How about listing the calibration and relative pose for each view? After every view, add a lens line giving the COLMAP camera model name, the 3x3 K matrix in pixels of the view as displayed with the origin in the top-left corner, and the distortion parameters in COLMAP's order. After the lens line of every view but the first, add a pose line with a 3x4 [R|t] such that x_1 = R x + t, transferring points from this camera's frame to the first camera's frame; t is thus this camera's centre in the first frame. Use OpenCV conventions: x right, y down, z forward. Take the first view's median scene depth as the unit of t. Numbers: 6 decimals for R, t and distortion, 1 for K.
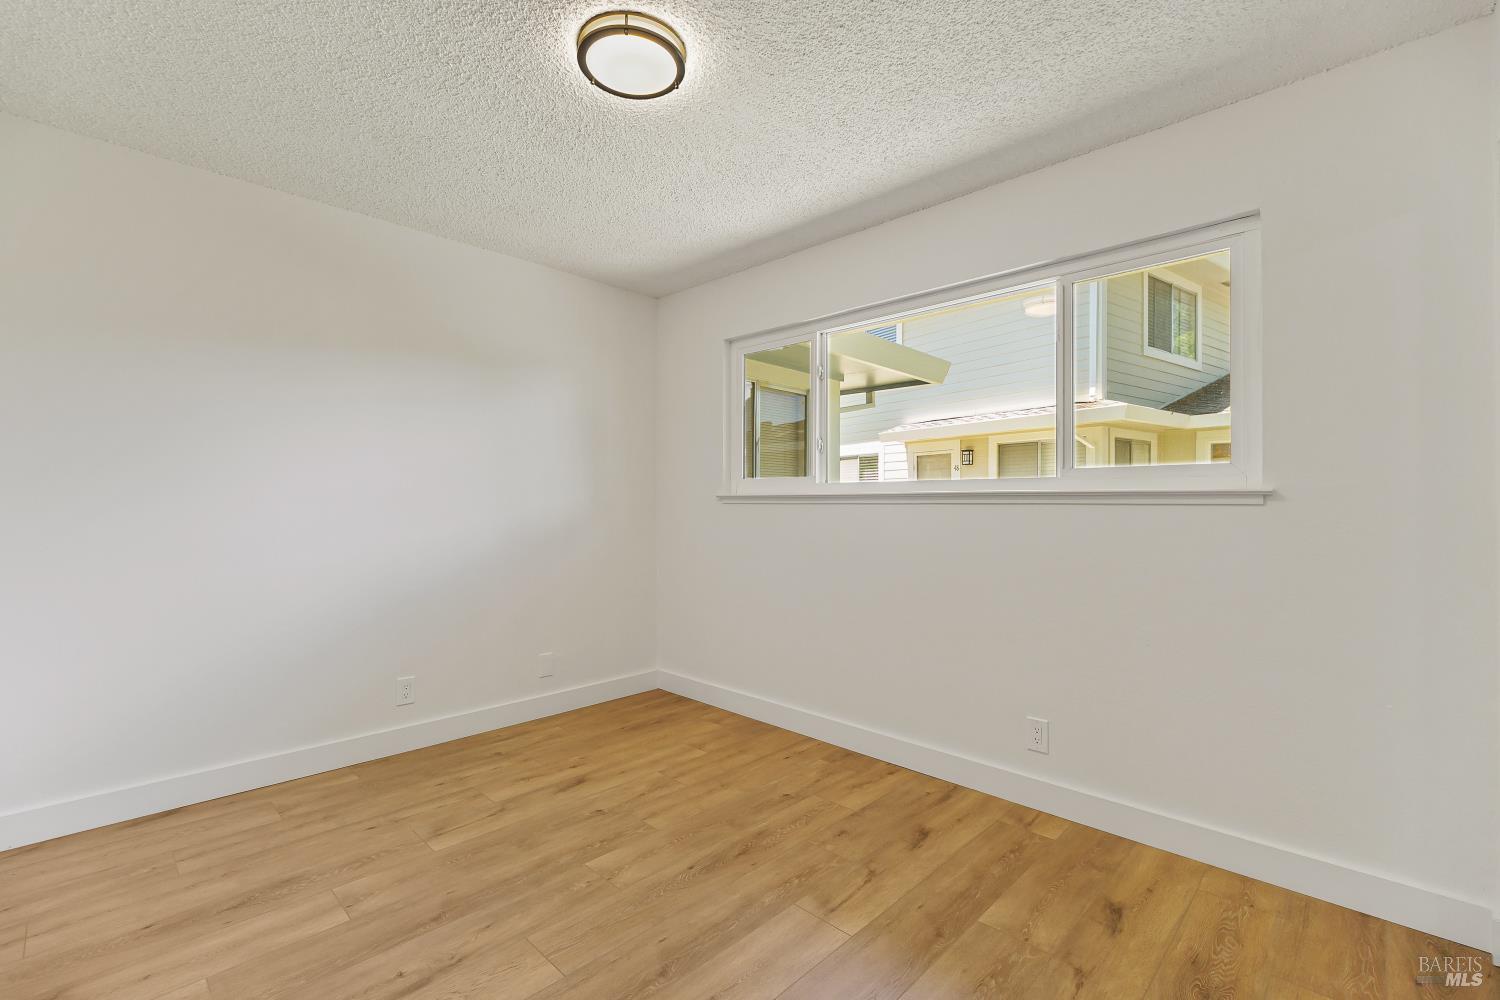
lens RADIAL K [[664.1, 0, 756.3], [0, 664.1, 494.6], [0, 0, 1]] dist [-0.001416, -0.000523]
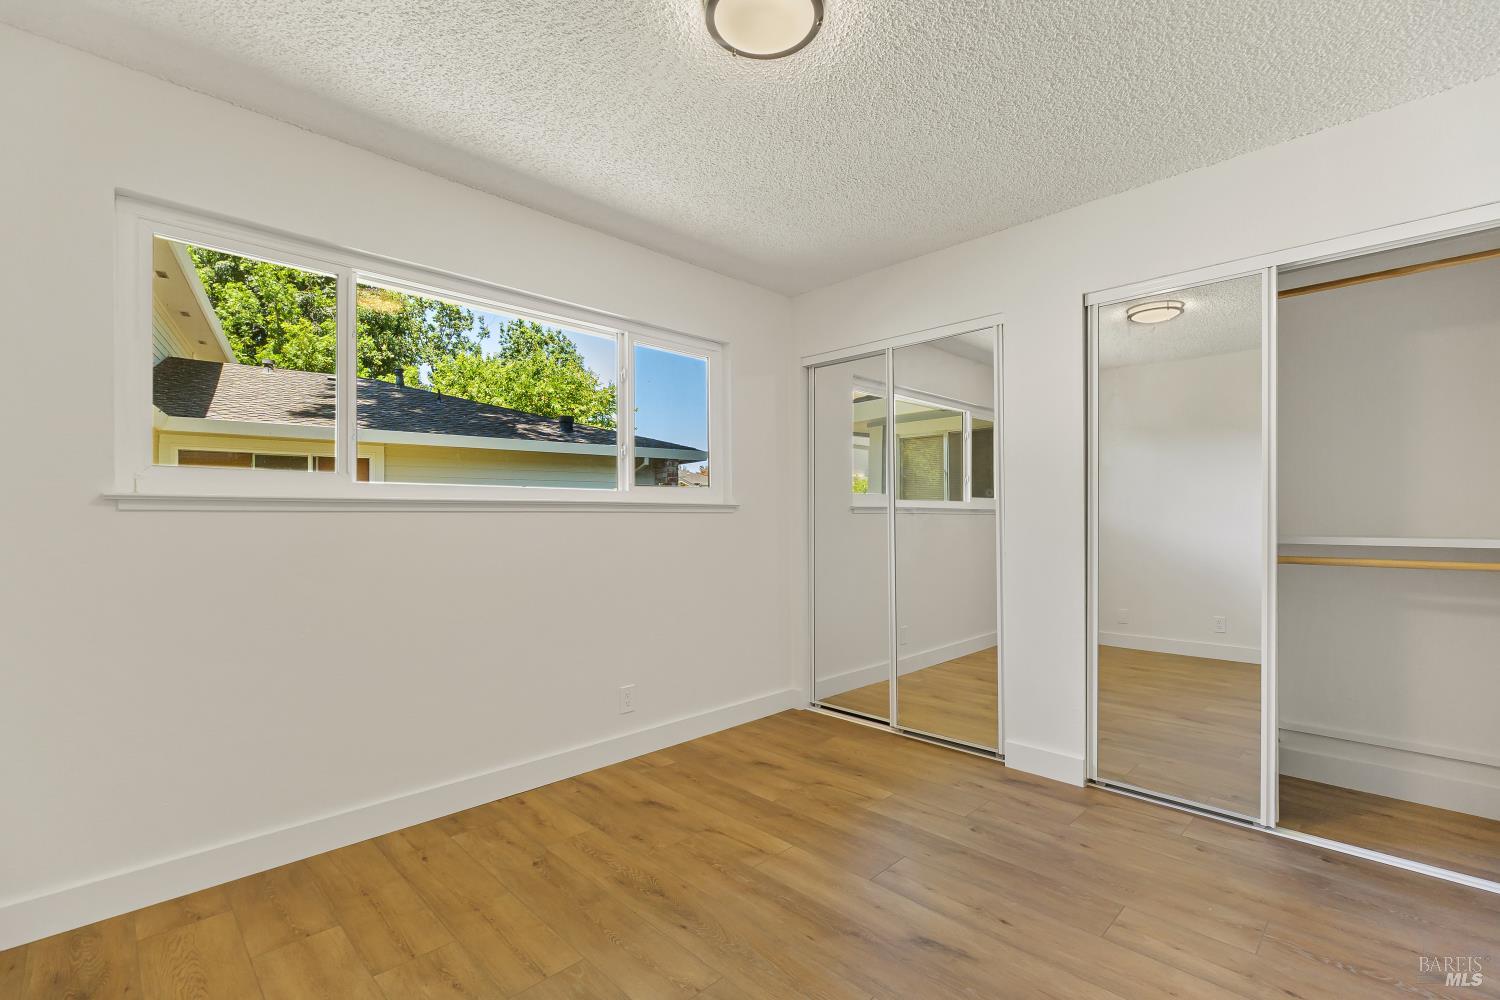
lens RADIAL K [[664.1, 0, 748.0], [0, 664.1, 519.0], [0, 0, 1]] dist [-0.001416, -0.000523]
pose [[0.017799, -0.007017, 0.999817, -0.840515], [-0.013252, 0.999886, 0.007253, 0.012811], [-0.999754, -0.013378, 0.017704, 0.784059]]
